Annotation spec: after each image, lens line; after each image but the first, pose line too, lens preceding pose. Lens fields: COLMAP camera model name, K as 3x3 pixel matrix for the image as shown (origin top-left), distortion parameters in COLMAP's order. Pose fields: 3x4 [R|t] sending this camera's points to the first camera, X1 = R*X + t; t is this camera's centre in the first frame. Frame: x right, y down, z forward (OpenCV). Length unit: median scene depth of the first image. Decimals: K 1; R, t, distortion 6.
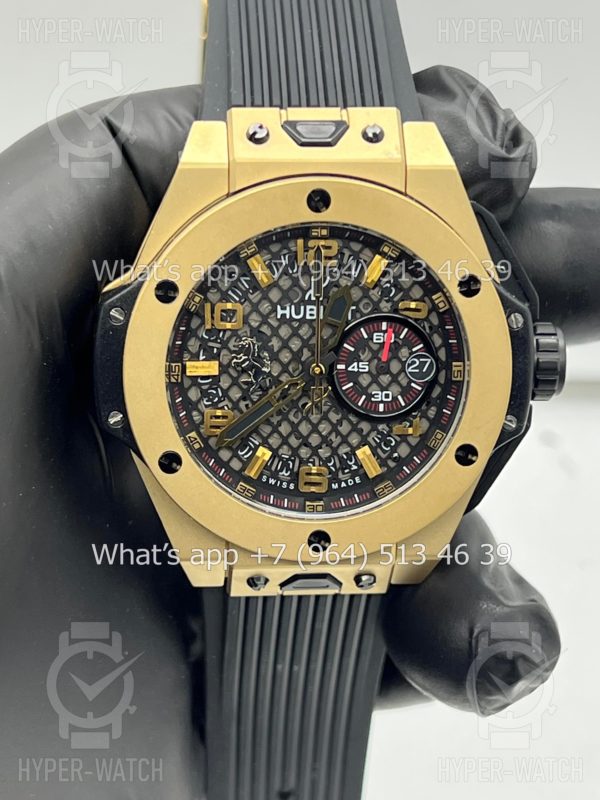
lens RADIAL K [[1835.8, 0, 301.5], [0, 1835.8, 437.9], [0, 0, 1]] dist [0.053313, -0.119878]
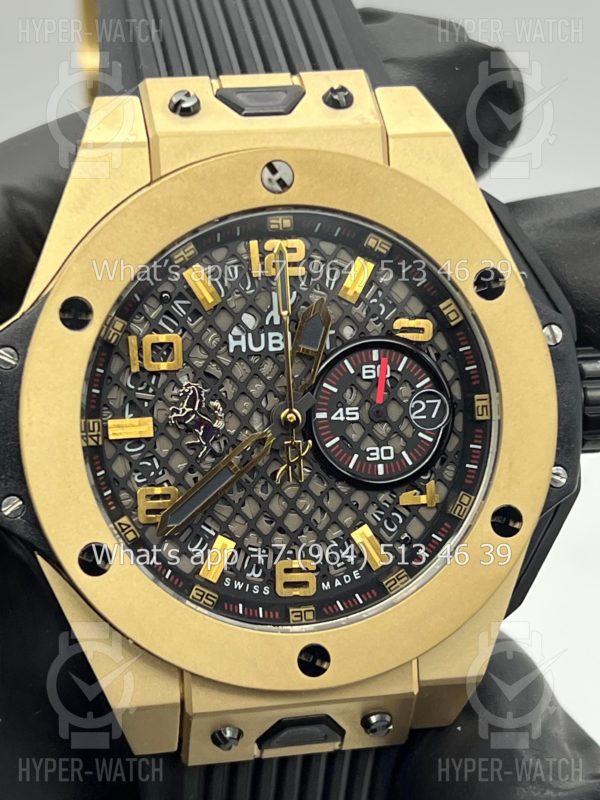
lens RADIAL K [[1878.9, 0, 289.5], [0, 1878.9, 392.0], [0, 0, 1]] dist [0.109662, 0.276070]
pose [[0.993516, -0.073042, 0.087129, -0.054859], [0.089933, 0.973731, -0.209189, 0.106198], [-0.069560, 0.215669, 0.973986, 0.277616]]
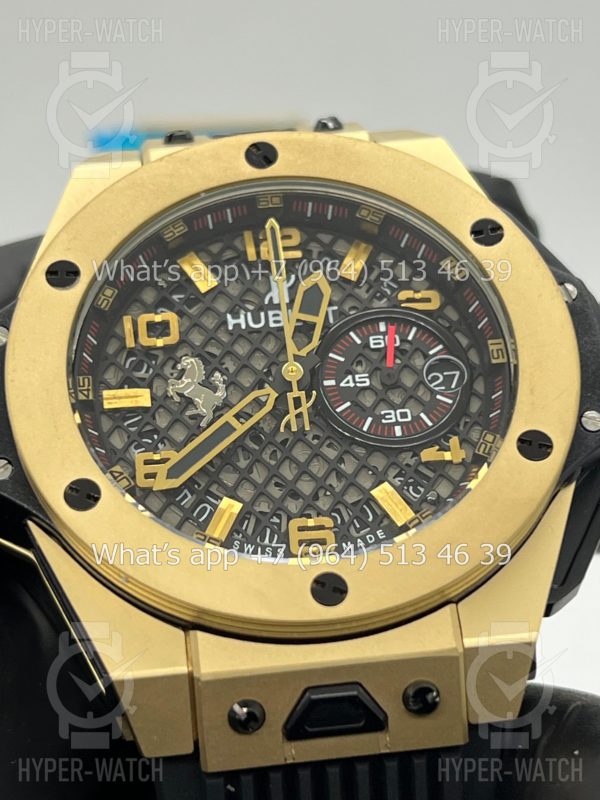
lens RADIAL K [[1878.9, 0, 289.5], [0, 1878.9, 392.0], [0, 0, 1]] dist [0.109662, 0.276070]
pose [[0.989641, -0.143390, 0.007146, 0.001336], [0.109099, 0.718758, -0.686647, 0.444083], [0.093322, 0.680313, 0.726956, 0.491465]]
